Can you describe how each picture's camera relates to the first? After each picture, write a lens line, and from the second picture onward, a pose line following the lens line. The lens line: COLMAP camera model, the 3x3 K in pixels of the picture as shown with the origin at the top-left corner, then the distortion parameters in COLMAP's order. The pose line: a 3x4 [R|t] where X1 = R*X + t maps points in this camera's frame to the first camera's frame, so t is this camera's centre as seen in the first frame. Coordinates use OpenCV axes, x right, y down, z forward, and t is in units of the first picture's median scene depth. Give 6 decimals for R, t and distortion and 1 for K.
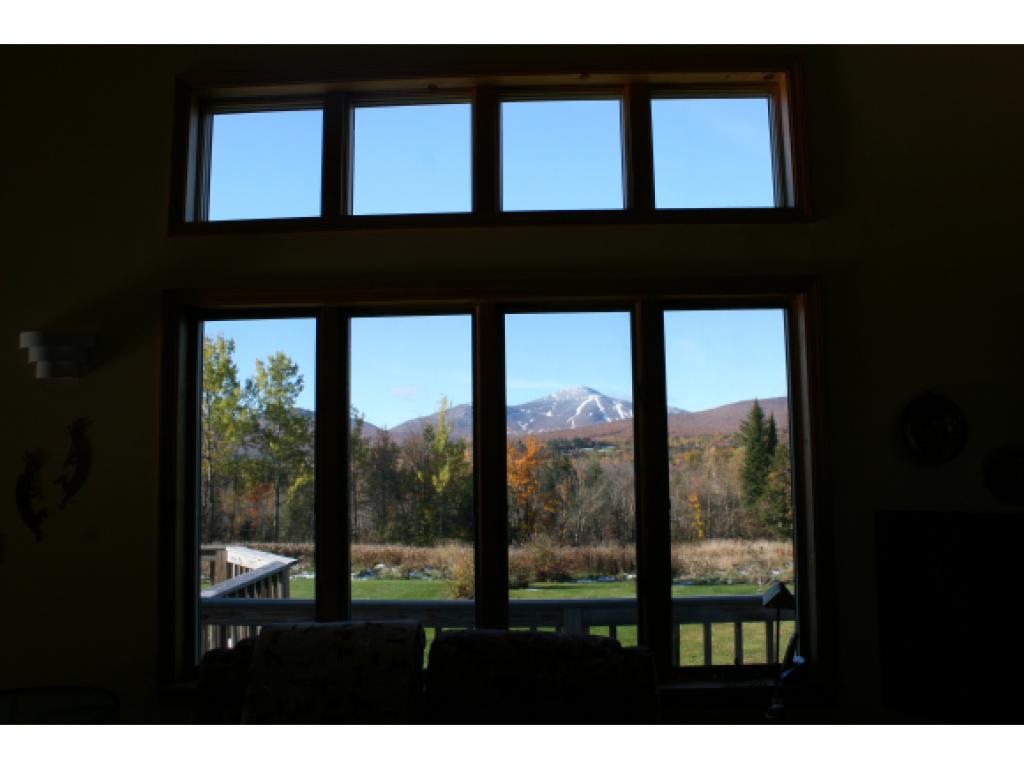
lens RADIAL K [[851.1, 0, 512.0], [0, 851.1, 384.5], [0, 0, 1]] dist [-0.157367, 0.138893]
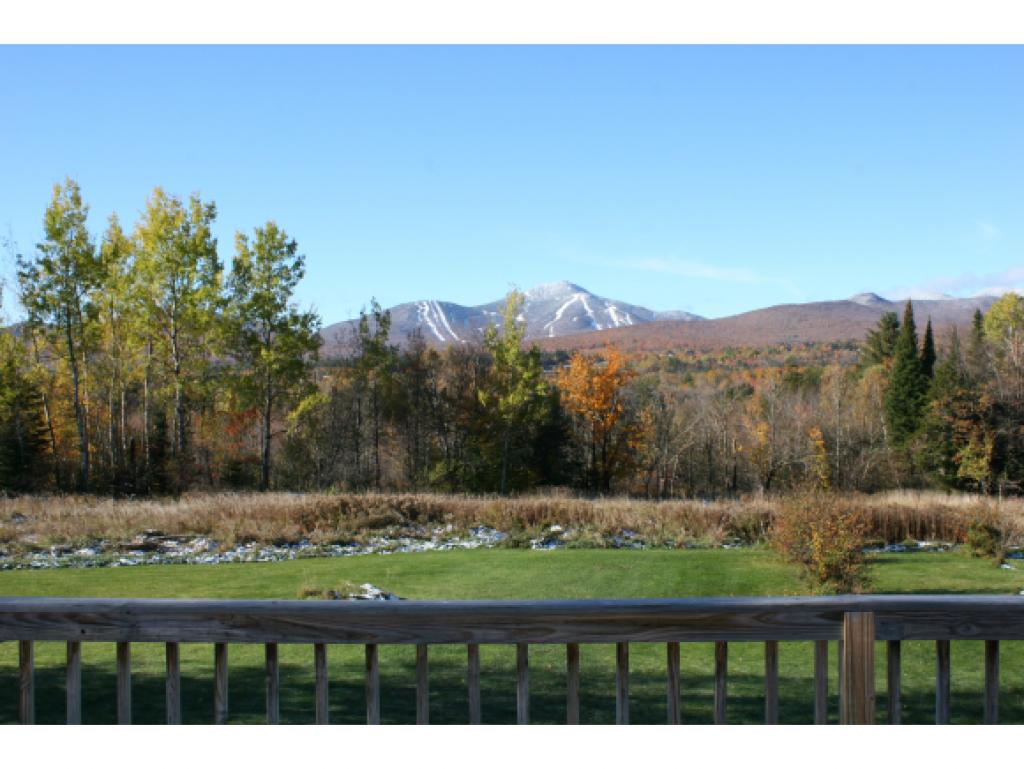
lens RADIAL K [[1130.8, 0, 512.0], [0, 1130.8, 384.5], [0, 0, 1]] dist [-0.106536, 0.004198]
pose [[0.999233, 0.012535, 0.037091, -0.107497], [-0.015957, 0.995497, 0.093440, 0.005562], [-0.035752, -0.093961, 0.994934, 0.042440]]
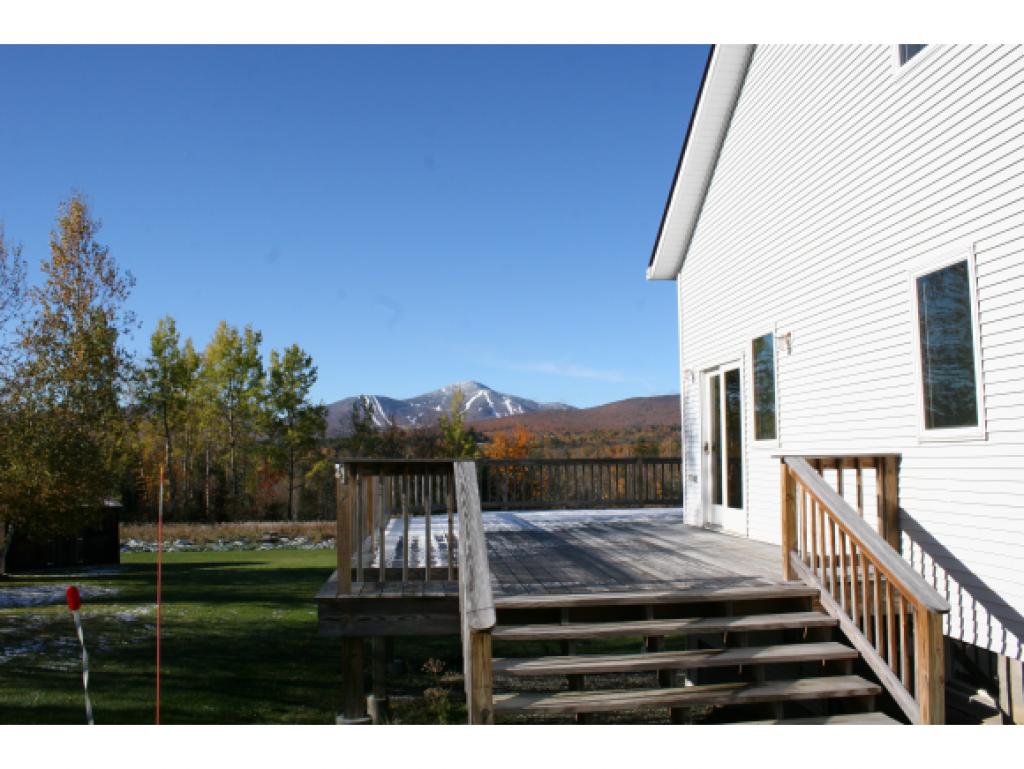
lens RADIAL K [[851.1, 0, 512.0], [0, 851.1, 384.5], [0, 0, 1]] dist [-0.157367, 0.138893]
pose [[0.991610, 0.017418, 0.128085, -0.140880], [-0.018227, 0.999821, 0.005142, 0.001054], [-0.127972, -0.007433, 0.991750, -0.083428]]
